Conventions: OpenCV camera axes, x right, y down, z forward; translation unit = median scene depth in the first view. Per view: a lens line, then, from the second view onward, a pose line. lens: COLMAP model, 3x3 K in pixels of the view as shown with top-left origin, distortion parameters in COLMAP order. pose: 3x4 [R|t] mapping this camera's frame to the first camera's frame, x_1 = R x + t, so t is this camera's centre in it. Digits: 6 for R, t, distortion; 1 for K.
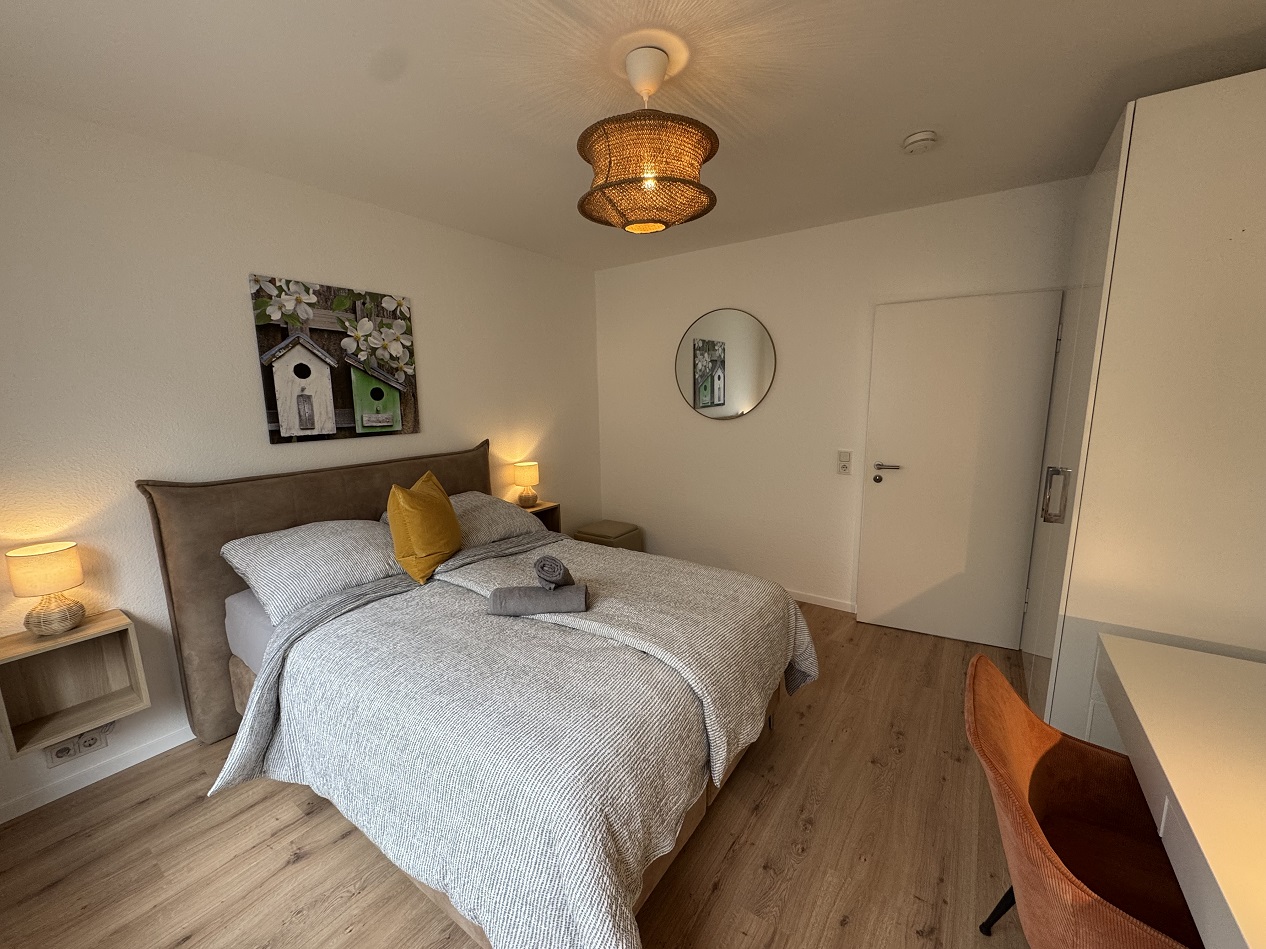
lens RADIAL K [[505.8, 0, 631.7], [0, 505.8, 472.5], [0, 0, 1]] dist [-0.001128, -0.000539]
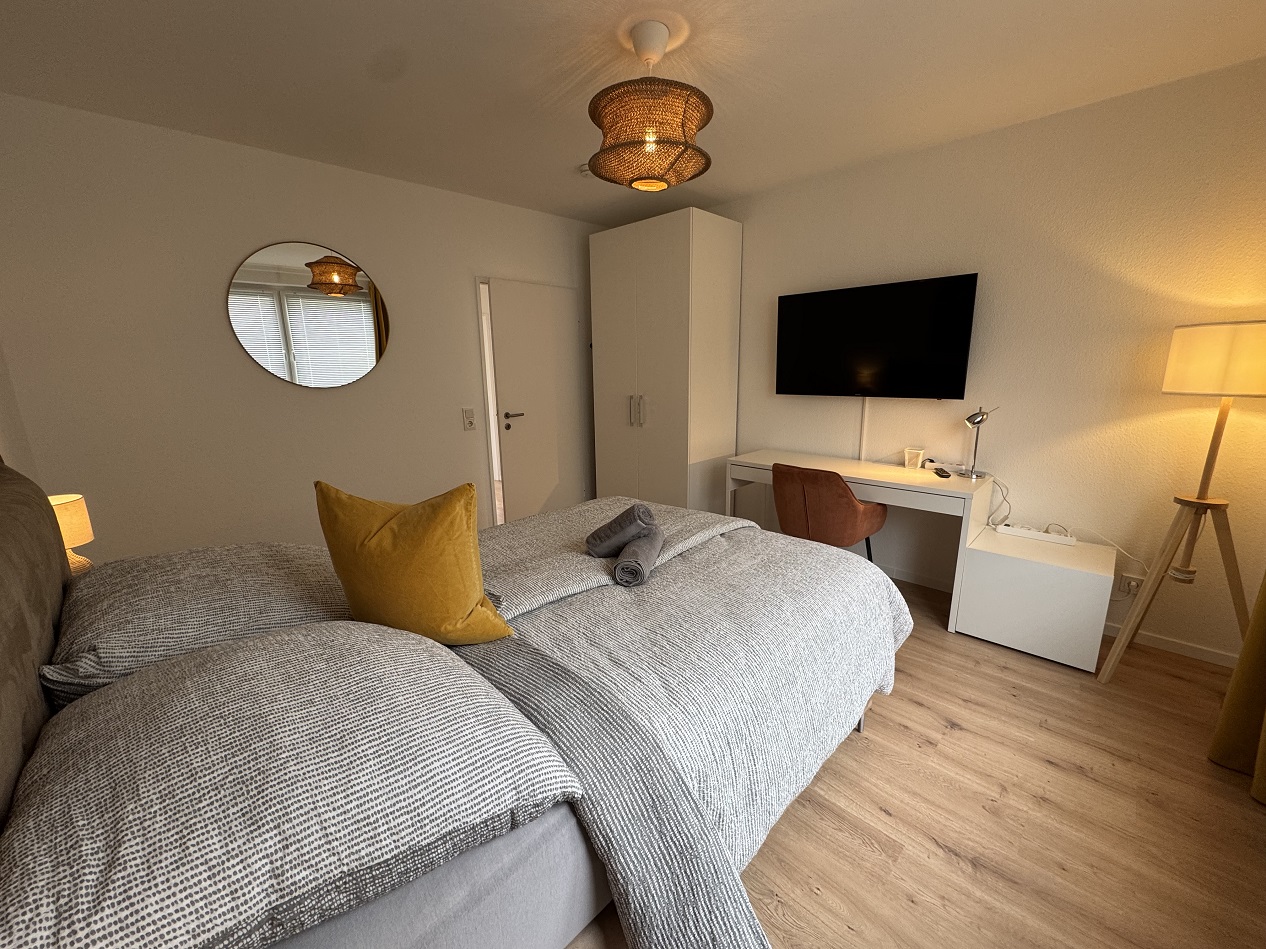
lens RADIAL K [[505.8, 0, 631.7], [0, 505.8, 472.5], [0, 0, 1]] dist [-0.001128, -0.000539]
pose [[0.170179, -0.196198, 0.965684, -0.917044], [0.174273, 0.970524, 0.166469, -0.043970], [-0.969880, 0.139963, 0.199355, 0.696570]]
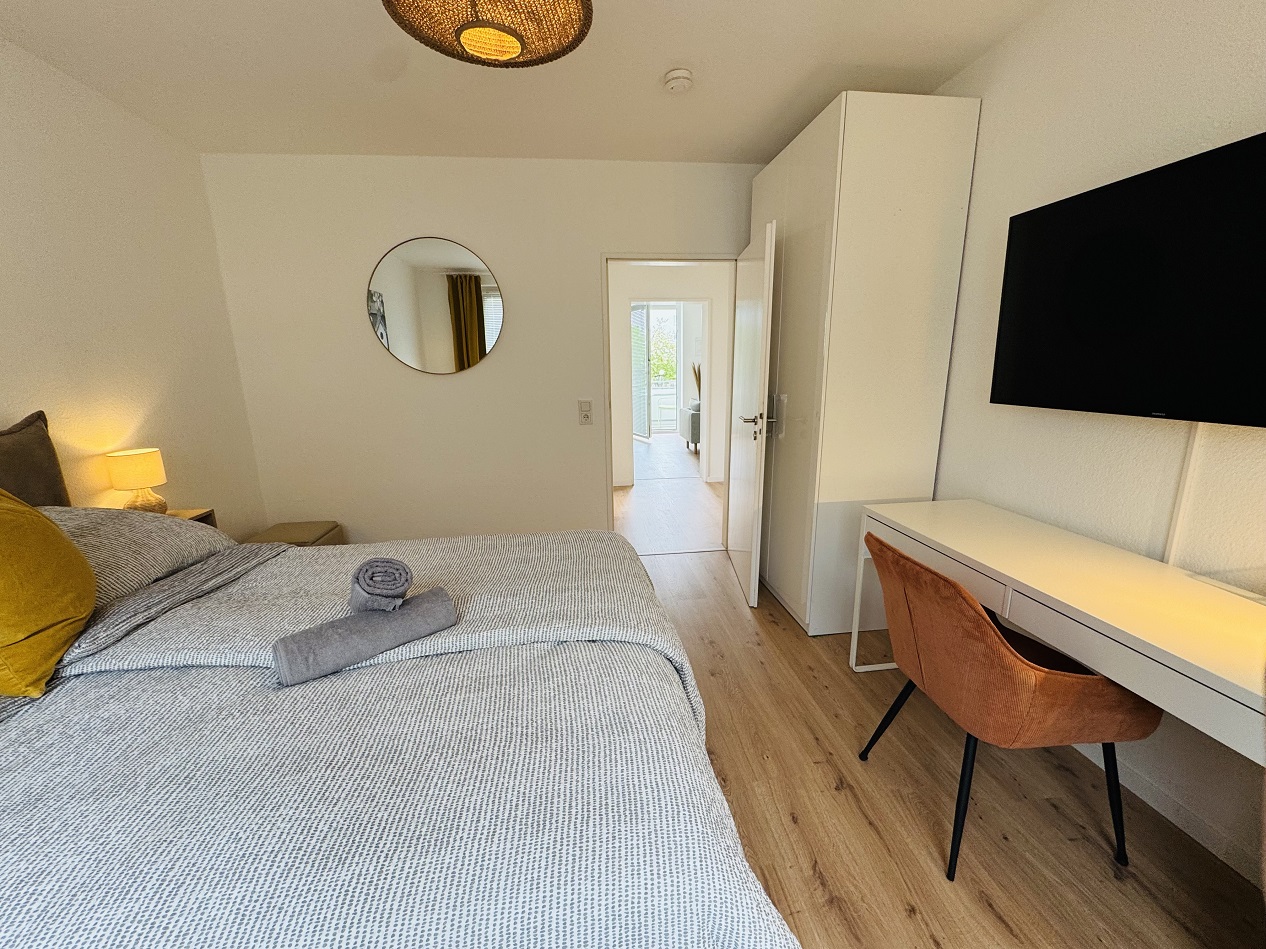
lens RADIAL K [[505.8, 0, 631.7], [0, 505.8, 472.5], [0, 0, 1]] dist [-0.001128, -0.000539]
pose [[0.746846, -0.139239, 0.650257, -0.272362], [0.112129, 0.990201, 0.083246, 0.038869], [-0.655476, 0.010740, 0.755140, 0.283662]]
